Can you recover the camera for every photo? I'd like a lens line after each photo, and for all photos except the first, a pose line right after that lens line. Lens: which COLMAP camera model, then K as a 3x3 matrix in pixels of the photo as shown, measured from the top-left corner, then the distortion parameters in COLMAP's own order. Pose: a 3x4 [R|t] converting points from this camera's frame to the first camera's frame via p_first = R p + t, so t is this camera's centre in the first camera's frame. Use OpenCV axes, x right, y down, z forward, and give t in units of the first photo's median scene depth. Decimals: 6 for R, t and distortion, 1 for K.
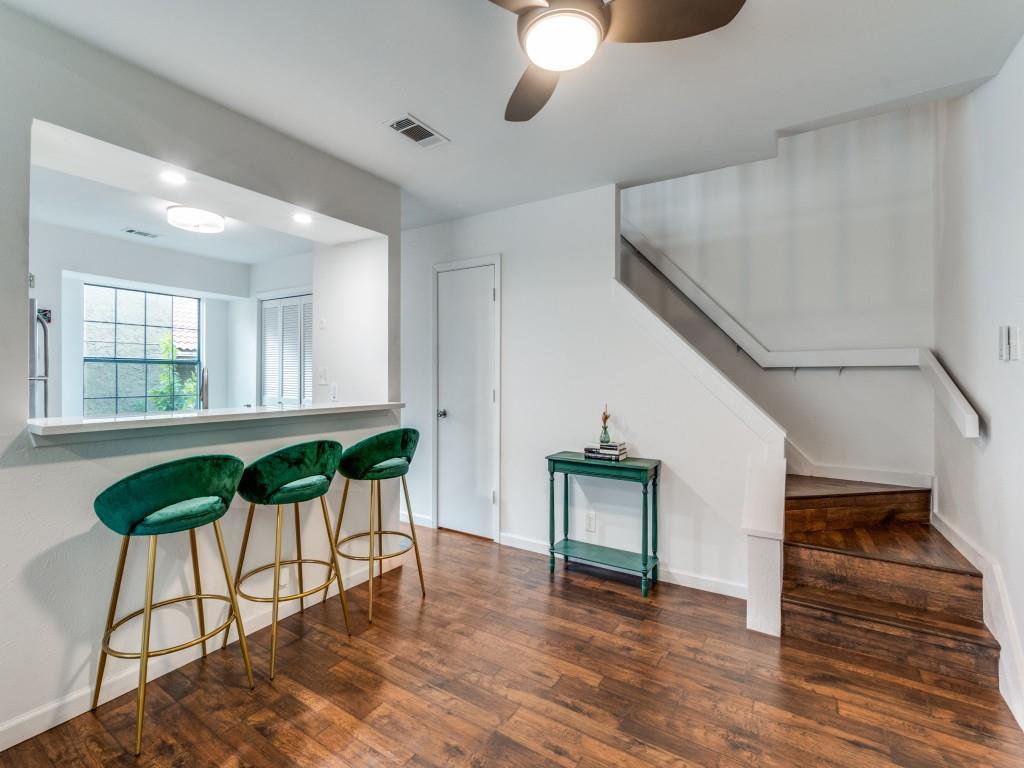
lens RADIAL K [[508.6, 0, 536.4], [0, 508.6, 372.4], [0, 0, 1]] dist [-0.001578, -0.000221]
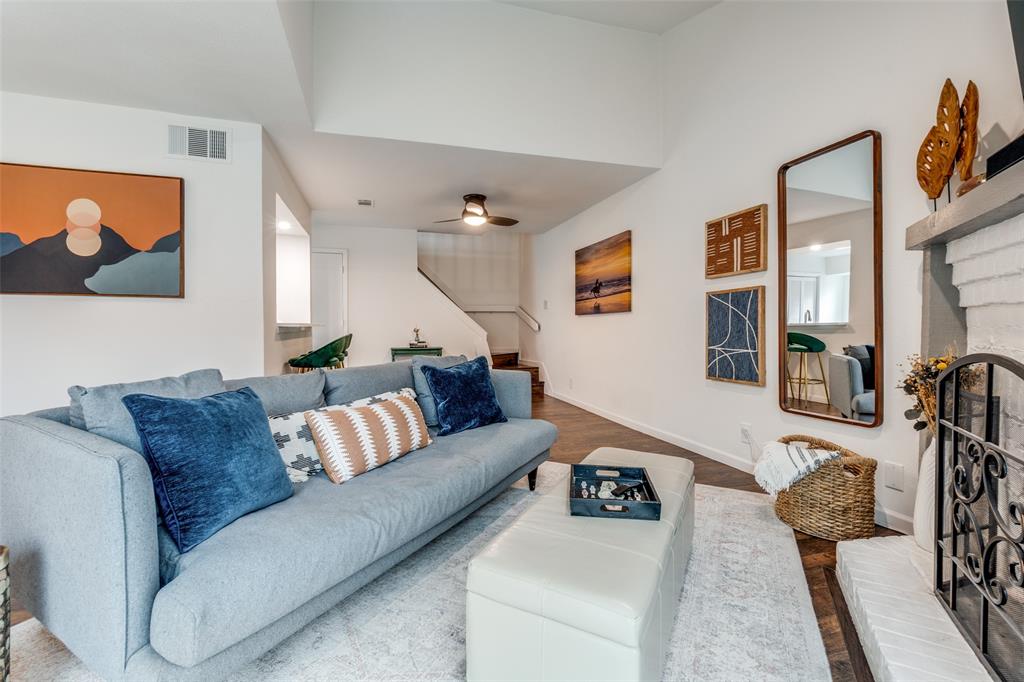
lens RADIAL K [[501.3, 0, 512.0], [0, 501.3, 341.0], [0, 0, 1]] dist [0.000155, -0.000038]
pose [[0.697973, -0.011787, 0.716027, -1.218791], [-0.004211, 0.999780, 0.020563, 0.088487], [-0.716111, -0.017368, 0.697770, -0.930193]]
